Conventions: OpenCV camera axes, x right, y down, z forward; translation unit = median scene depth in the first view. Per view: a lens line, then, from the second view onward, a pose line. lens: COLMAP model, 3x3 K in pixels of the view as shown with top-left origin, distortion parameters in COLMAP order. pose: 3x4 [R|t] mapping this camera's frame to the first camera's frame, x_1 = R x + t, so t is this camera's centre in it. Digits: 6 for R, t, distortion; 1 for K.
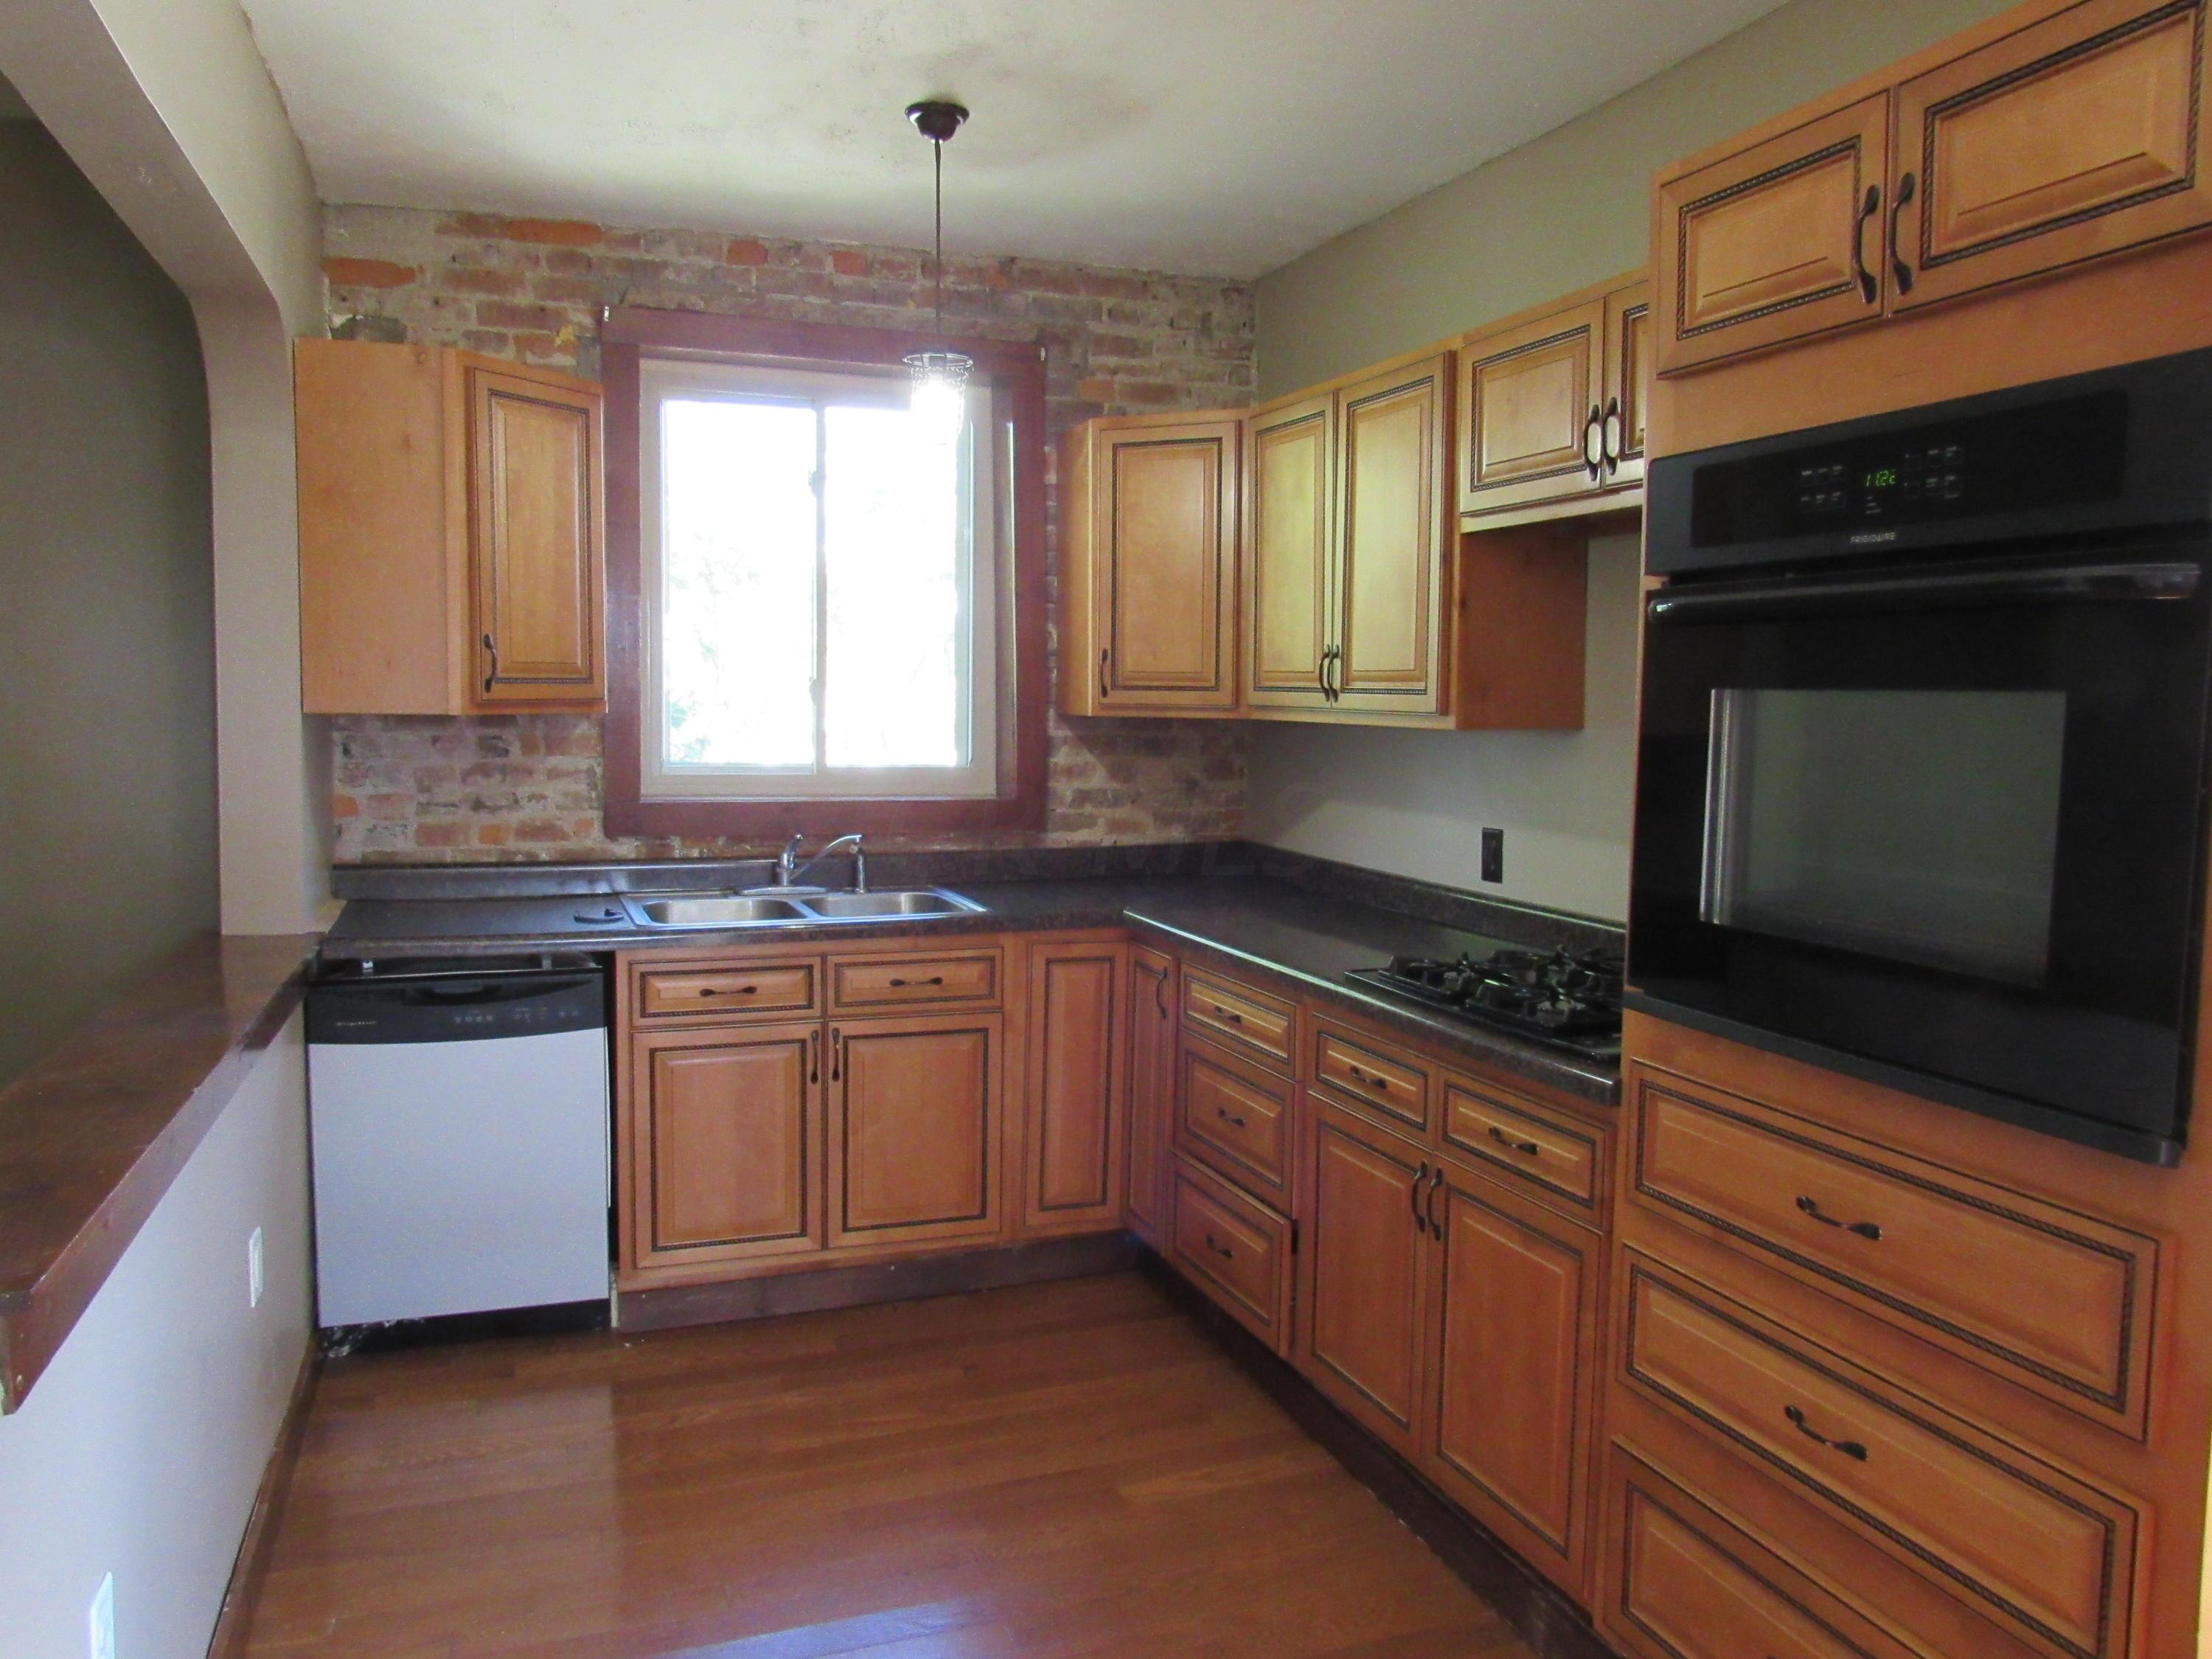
lens RADIAL K [[1609.2, 0, 1106.0], [0, 1609.2, 829.5], [0, 0, 1]] dist [0.001675, -0.025776]
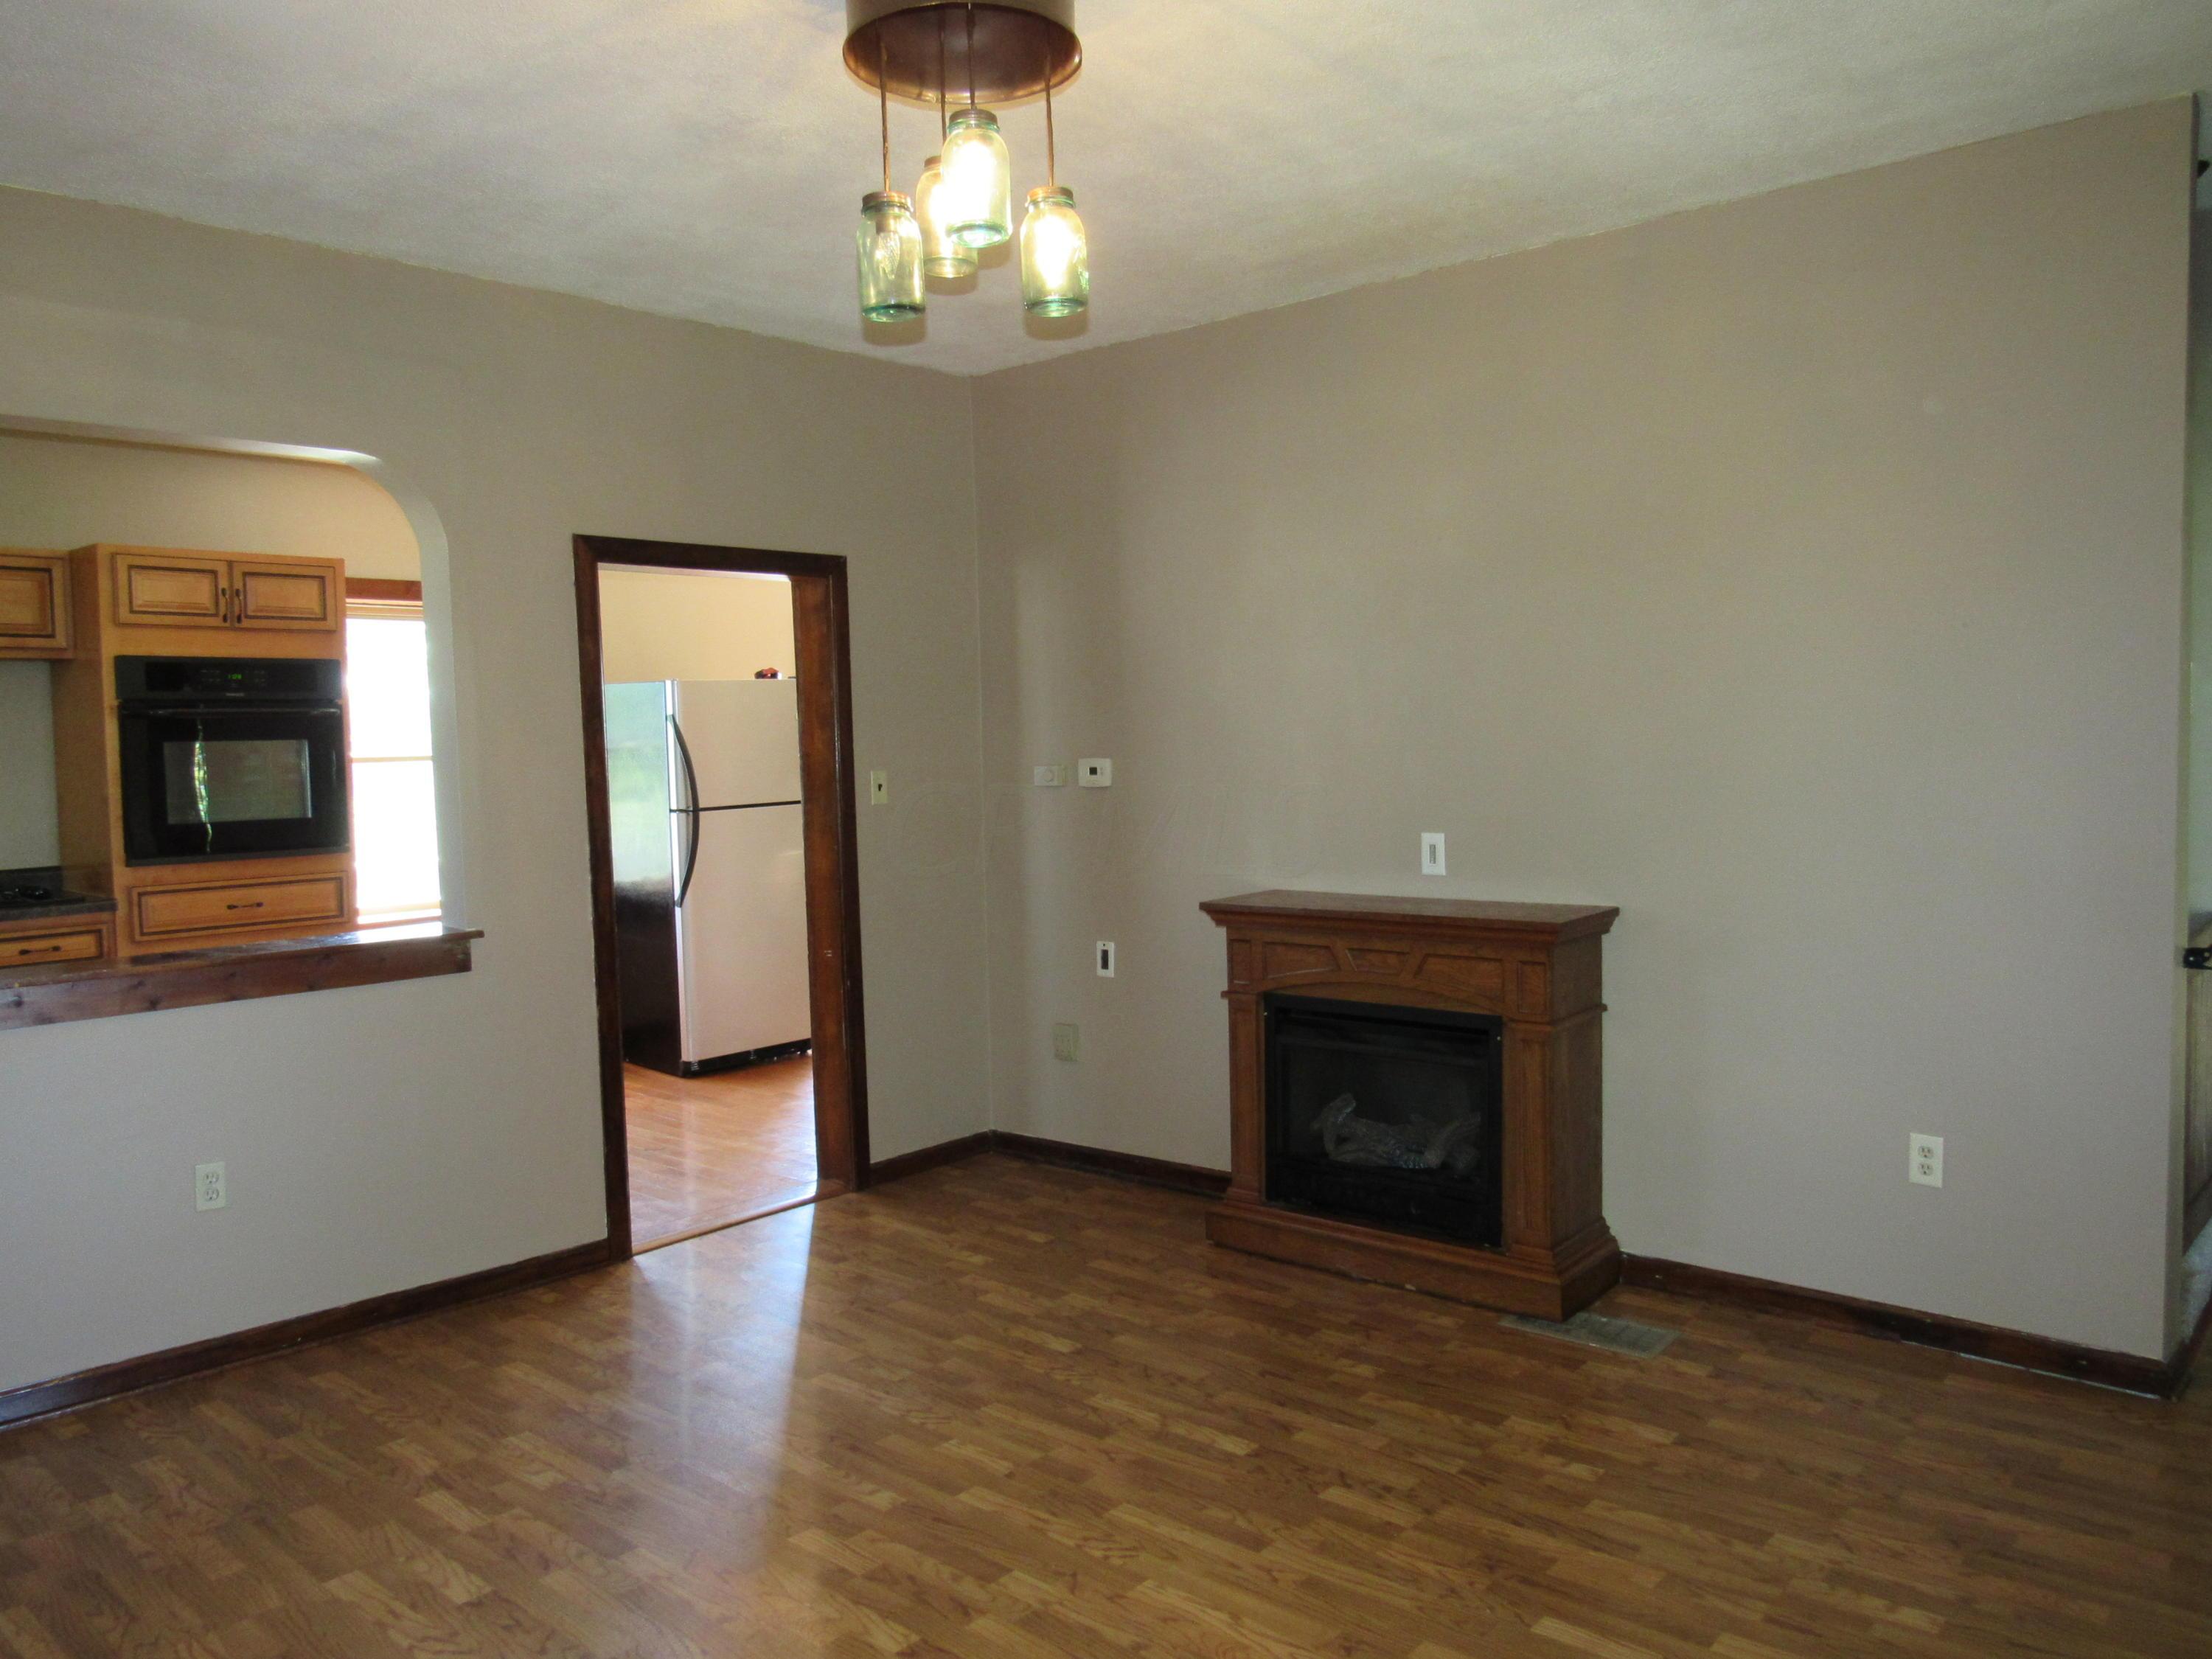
lens RADIAL K [[1577.2, 0, 1106.0], [0, 1577.2, 829.5], [0, 0, 1]] dist [-0.070272, -0.000519]
pose [[-0.486372, -0.057291, 0.871872, -1.468135], [0.085309, 0.989967, 0.112641, -0.051833], [-0.869578, 0.129163, -0.476604, 0.461060]]
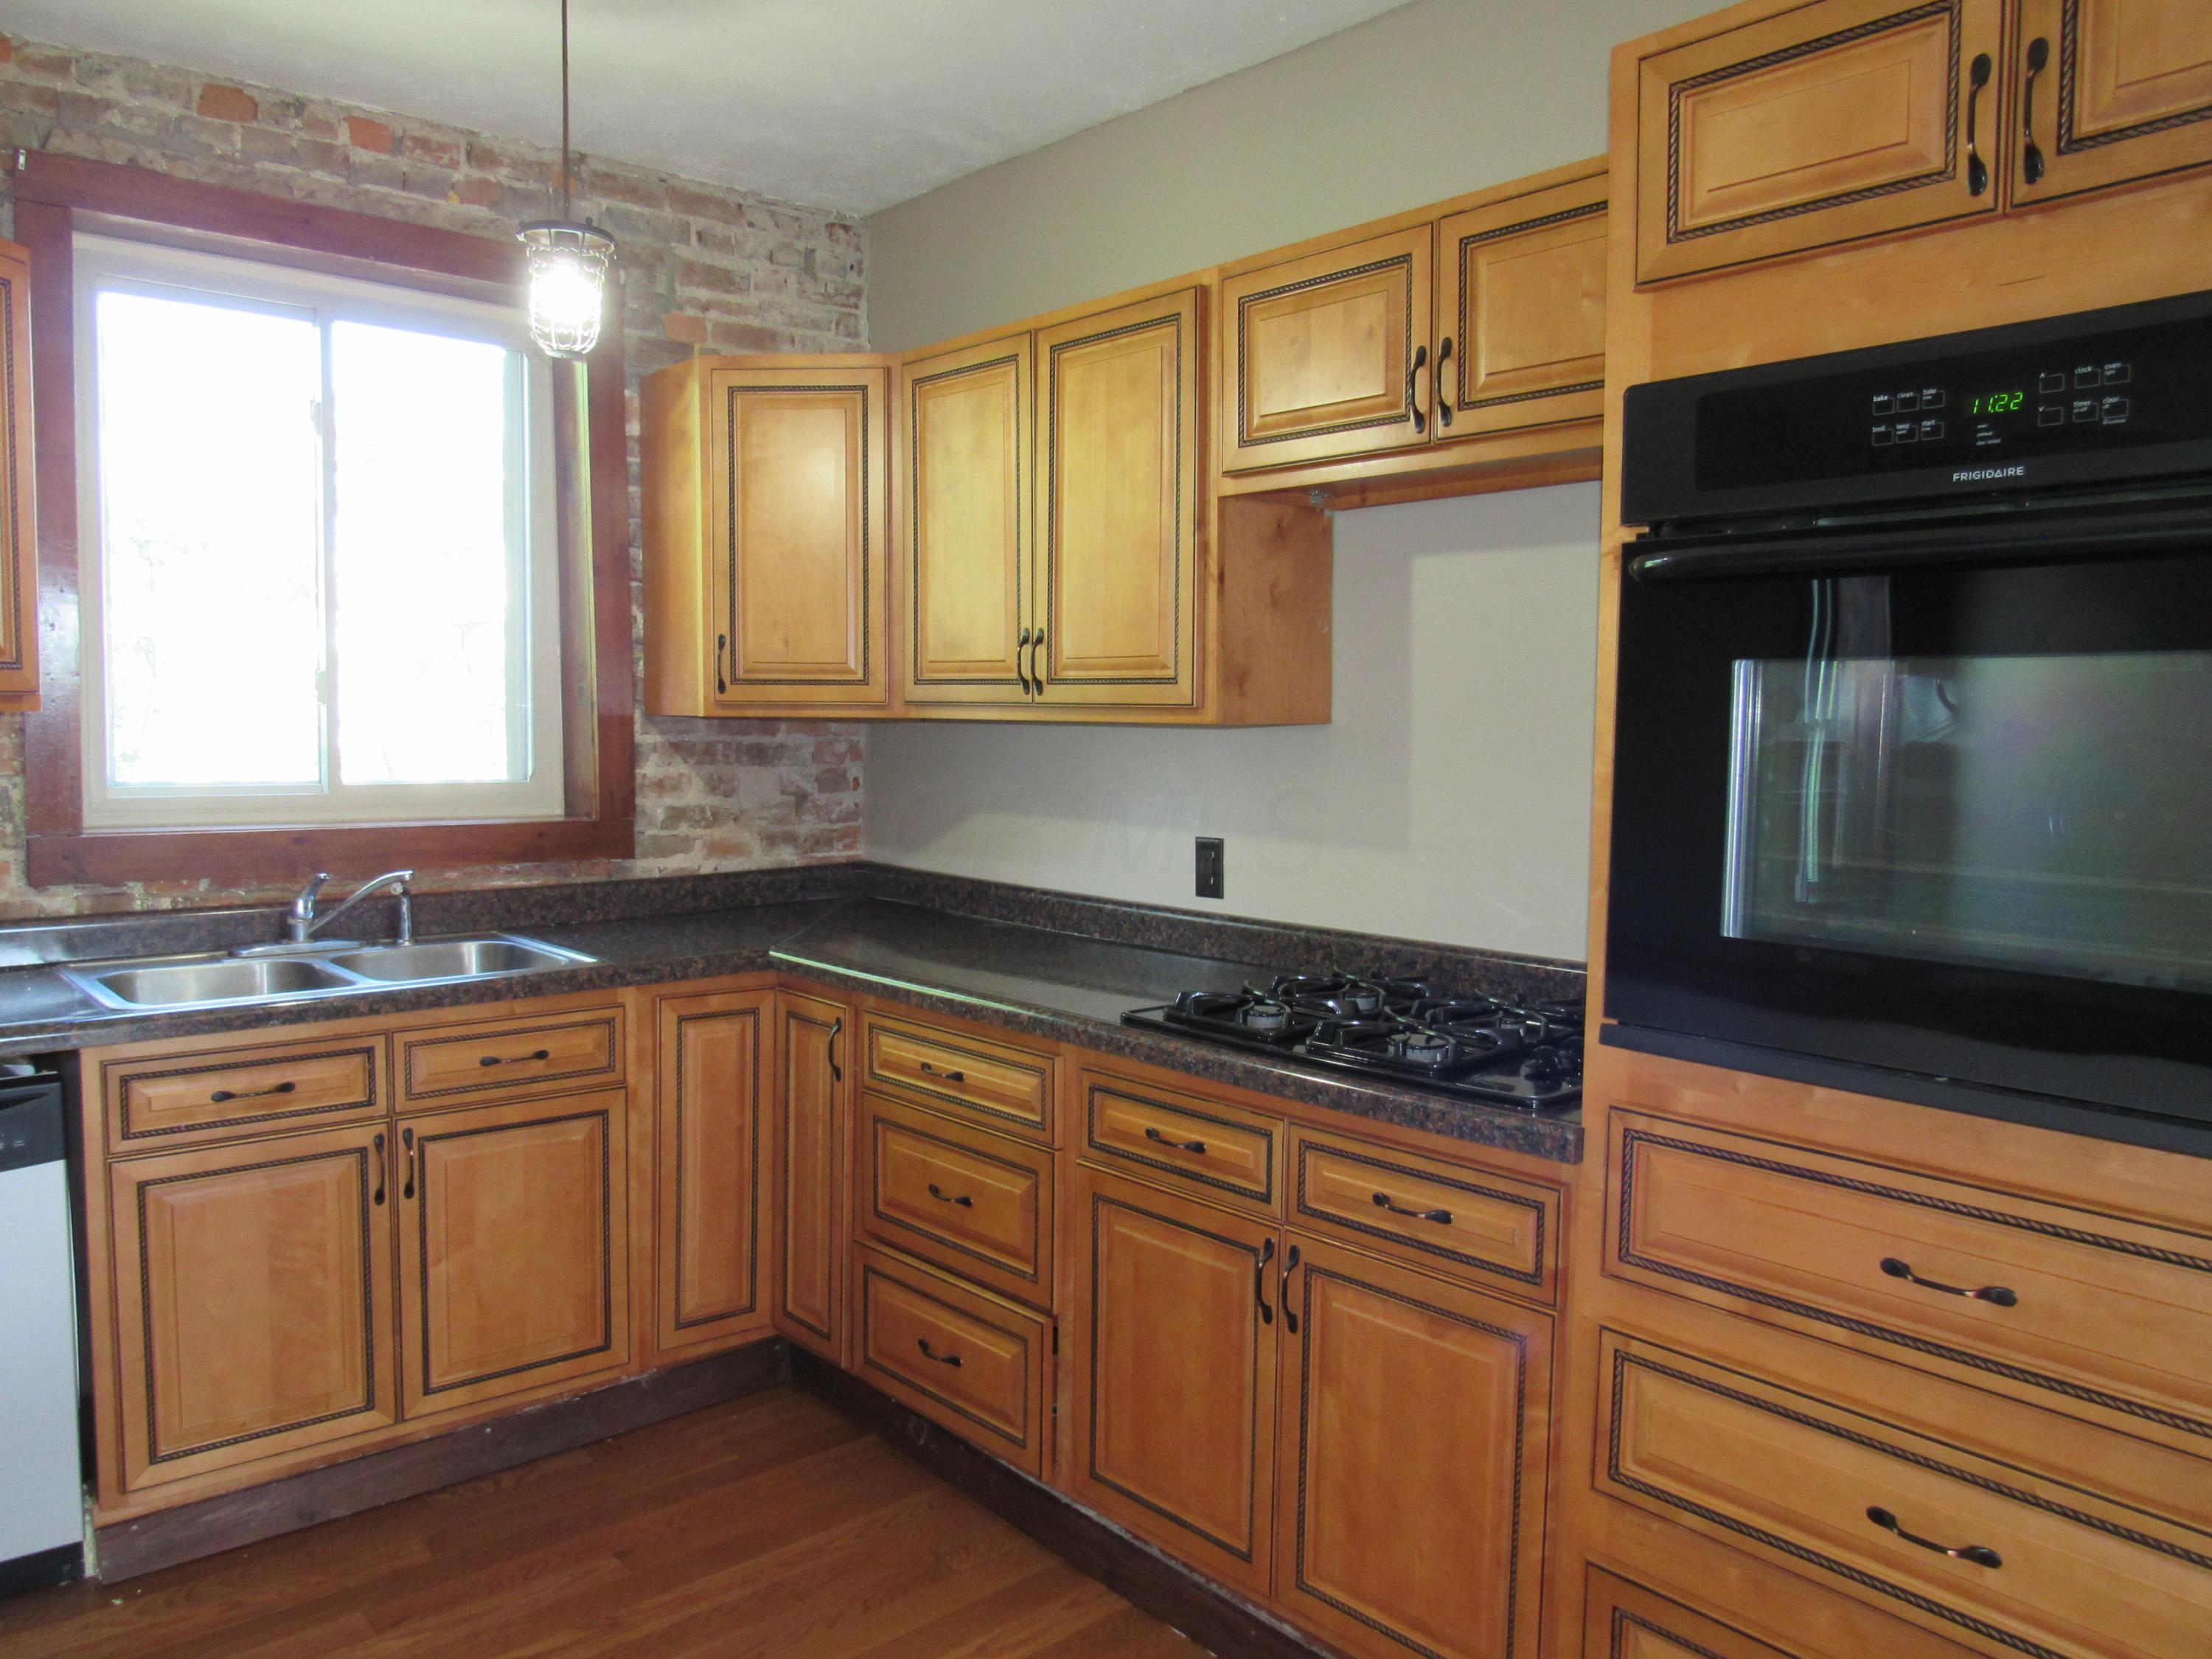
lens RADIAL K [[1604.8, 0, 1106.0], [0, 1604.8, 829.5], [0, 0, 1]] dist [-0.018451, -0.003370]
pose [[0.935974, -0.027694, 0.350979, -0.119444], [0.031285, 0.999500, -0.004564, -0.002725], [-0.350677, 0.015252, 0.936372, 0.180932]]
